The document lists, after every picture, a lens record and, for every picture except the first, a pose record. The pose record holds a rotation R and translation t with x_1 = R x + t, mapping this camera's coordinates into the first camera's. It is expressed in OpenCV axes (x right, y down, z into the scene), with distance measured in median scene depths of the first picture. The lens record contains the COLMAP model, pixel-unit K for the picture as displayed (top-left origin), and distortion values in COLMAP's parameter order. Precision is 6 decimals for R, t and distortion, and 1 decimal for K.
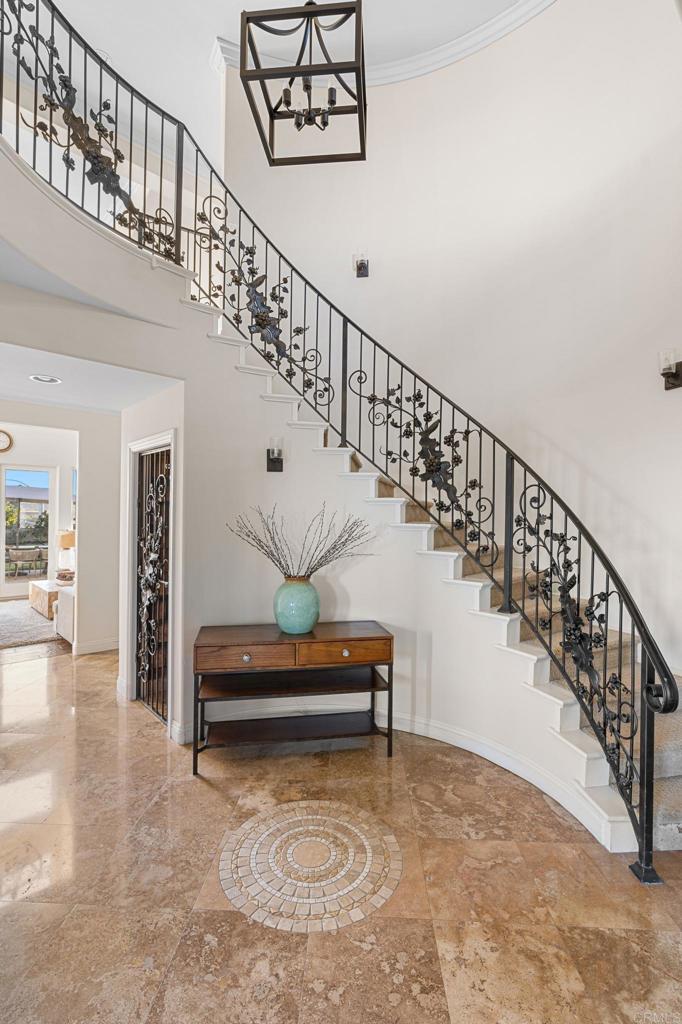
lens RADIAL K [[473.4, 0, 341.1], [0, 473.4, 514.7], [0, 0, 1]] dist [-0.001925, 0.000632]
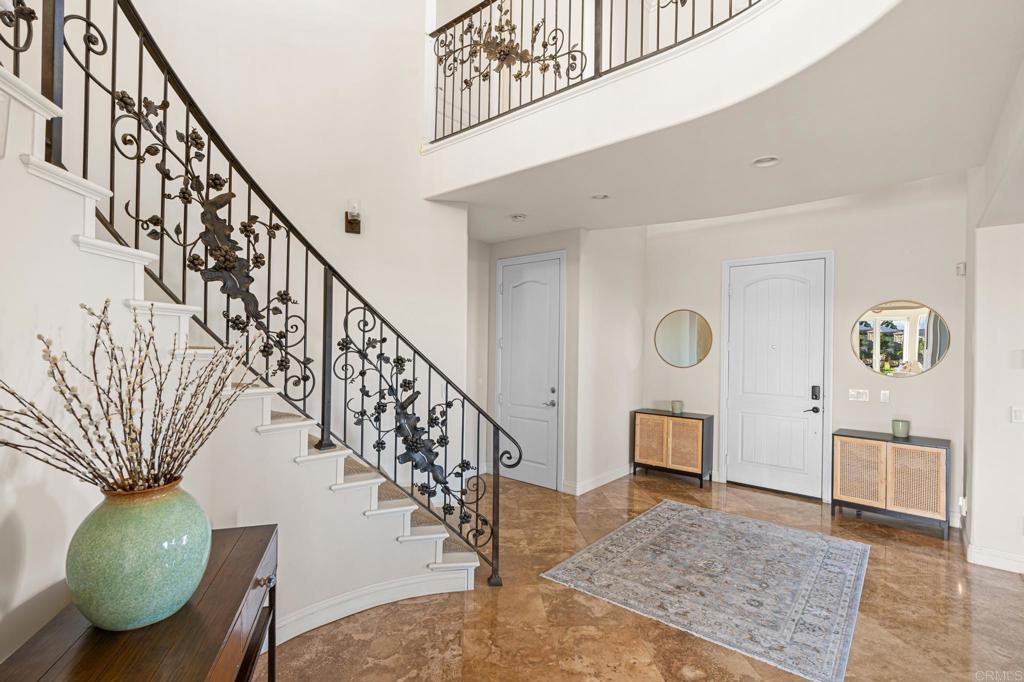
lens RADIAL K [[473.4, 0, 512.4], [0, 473.4, 340.1], [0, 0, 1]] dist [-0.001925, 0.000632]
pose [[-0.119324, 0.007755, 0.992825, -0.588567], [-0.020459, 0.999738, -0.010268, 0.007625], [-0.992645, -0.021538, -0.119134, 0.789082]]
